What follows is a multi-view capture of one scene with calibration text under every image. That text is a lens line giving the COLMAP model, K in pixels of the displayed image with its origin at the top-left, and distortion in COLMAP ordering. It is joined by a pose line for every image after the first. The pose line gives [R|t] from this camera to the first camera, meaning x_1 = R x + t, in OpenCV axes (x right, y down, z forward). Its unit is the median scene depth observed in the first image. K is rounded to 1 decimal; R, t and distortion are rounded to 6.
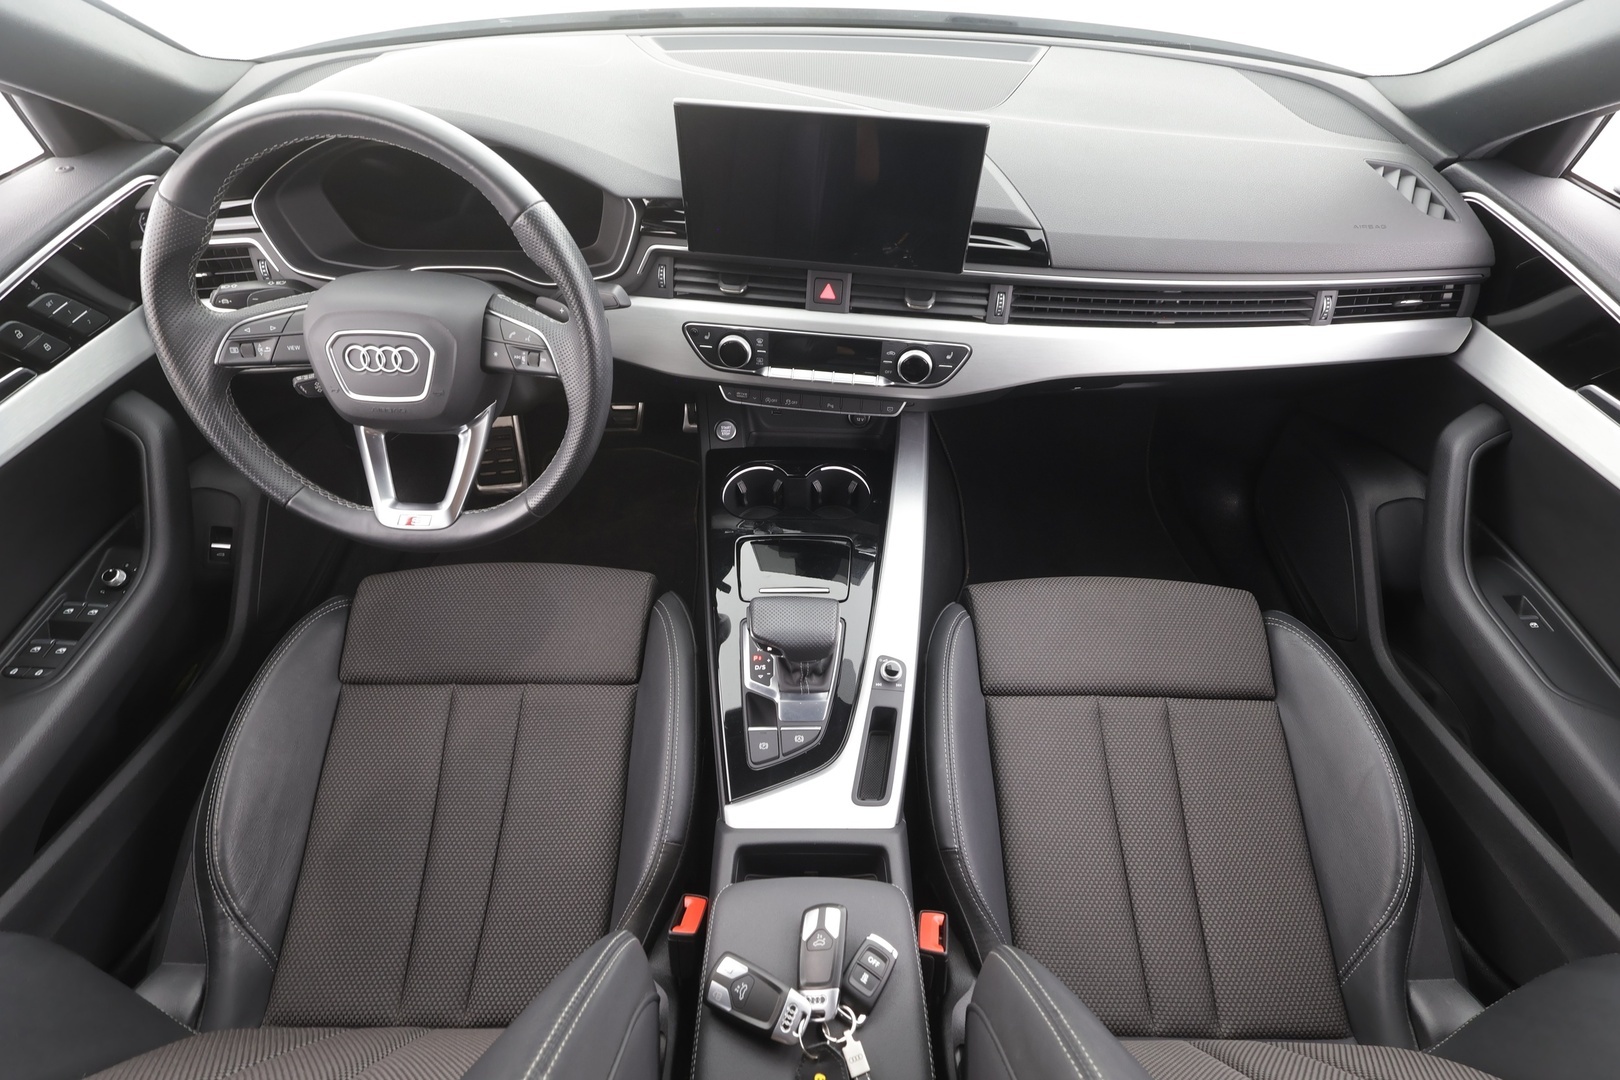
lens RADIAL K [[758.3, 0, 812.7], [0, 758.3, 545.3], [0, 0, 1]] dist [-0.006529, 0.001253]
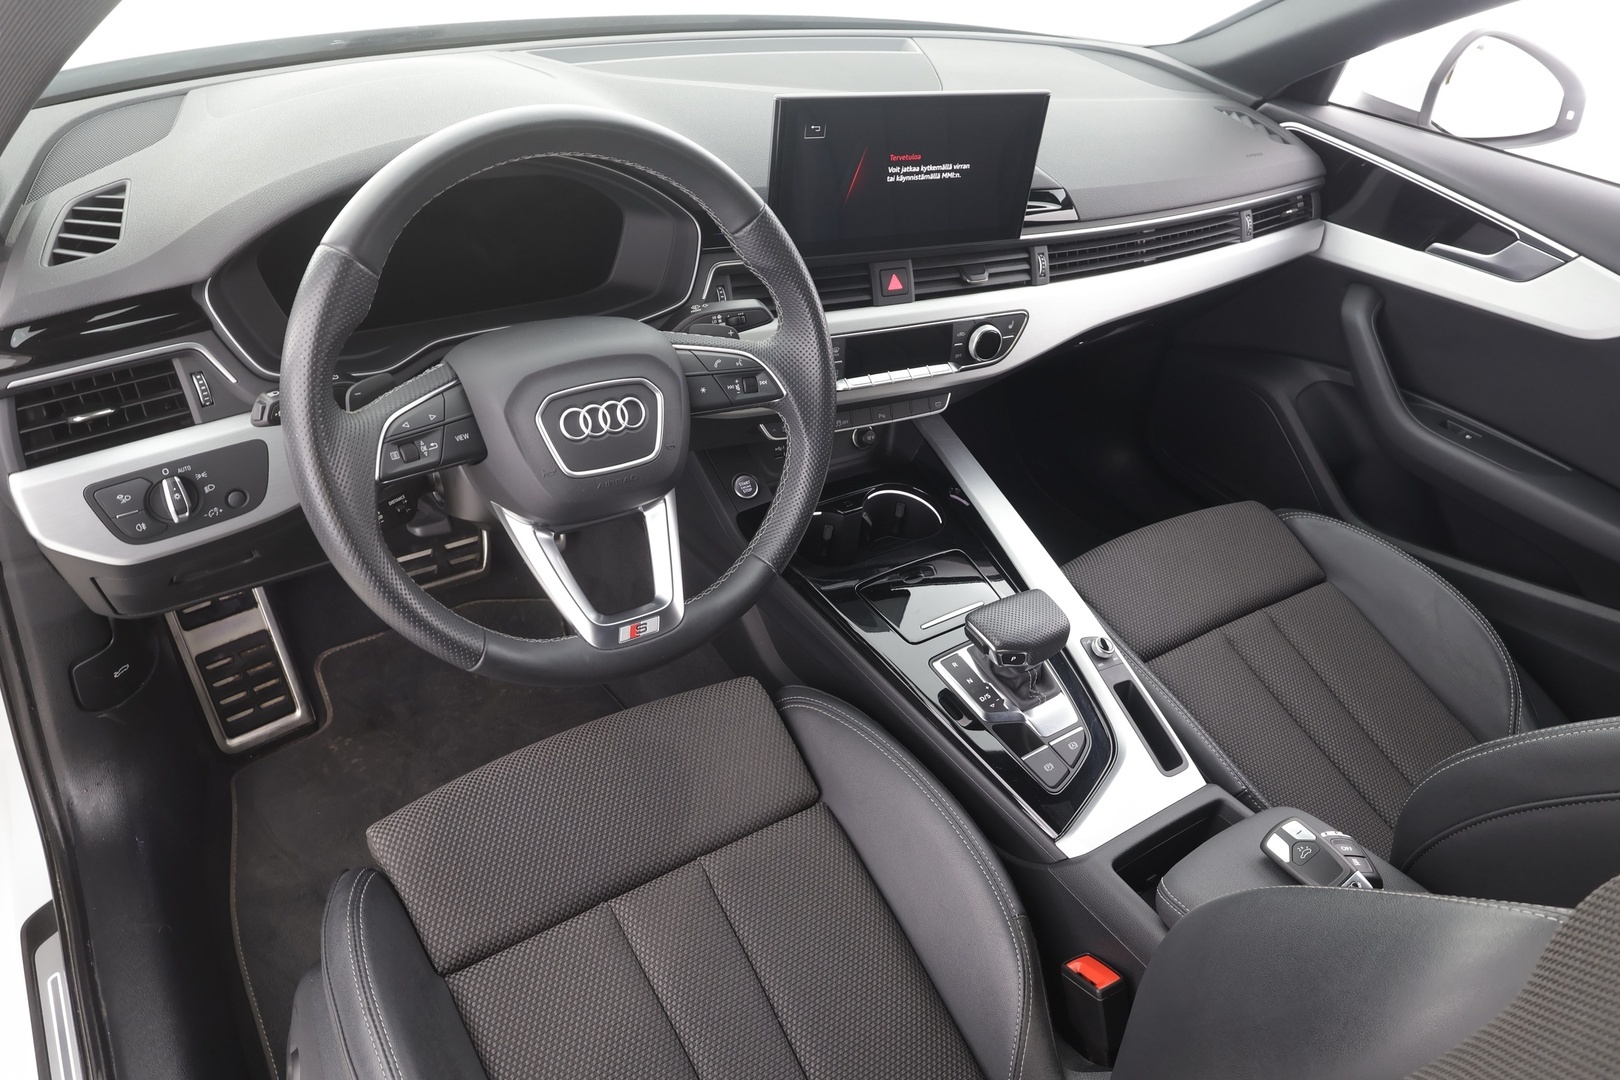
lens RADIAL K [[1114.6, 0, 811.0], [0, 1114.6, 546.5], [0, 0, 1]] dist [0.002948, -0.005910]
pose [[0.824830, -0.273903, 0.494604, -0.810399], [0.360832, 0.928512, -0.087550, 0.042966], [-0.435266, 0.250683, 0.864697, -0.040962]]
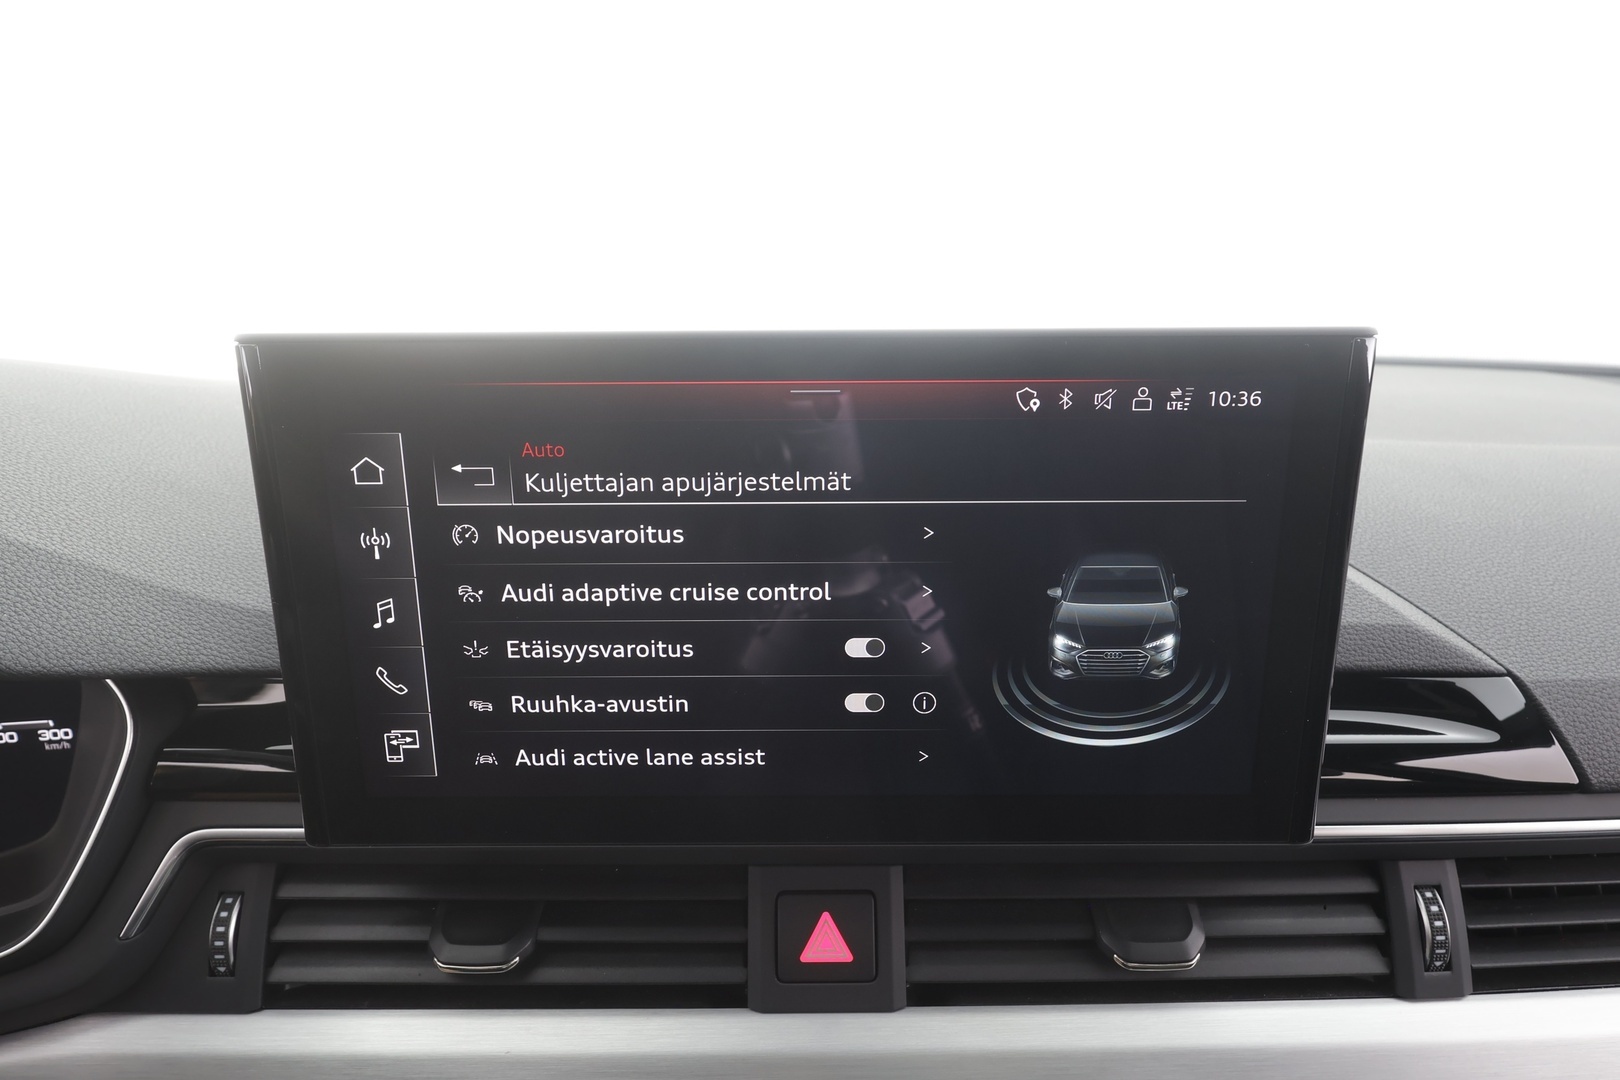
lens RADIAL K [[1080.5, 0, 814.5], [0, 1080.5, 548.3], [0, 0, 1]] dist [0.005523, -0.000634]
pose [[0.991988, -0.053295, 0.114544, -0.022137], [0.108750, 0.821661, -0.559506, -0.227787], [-0.064298, 0.567479, 0.820873, 0.585632]]
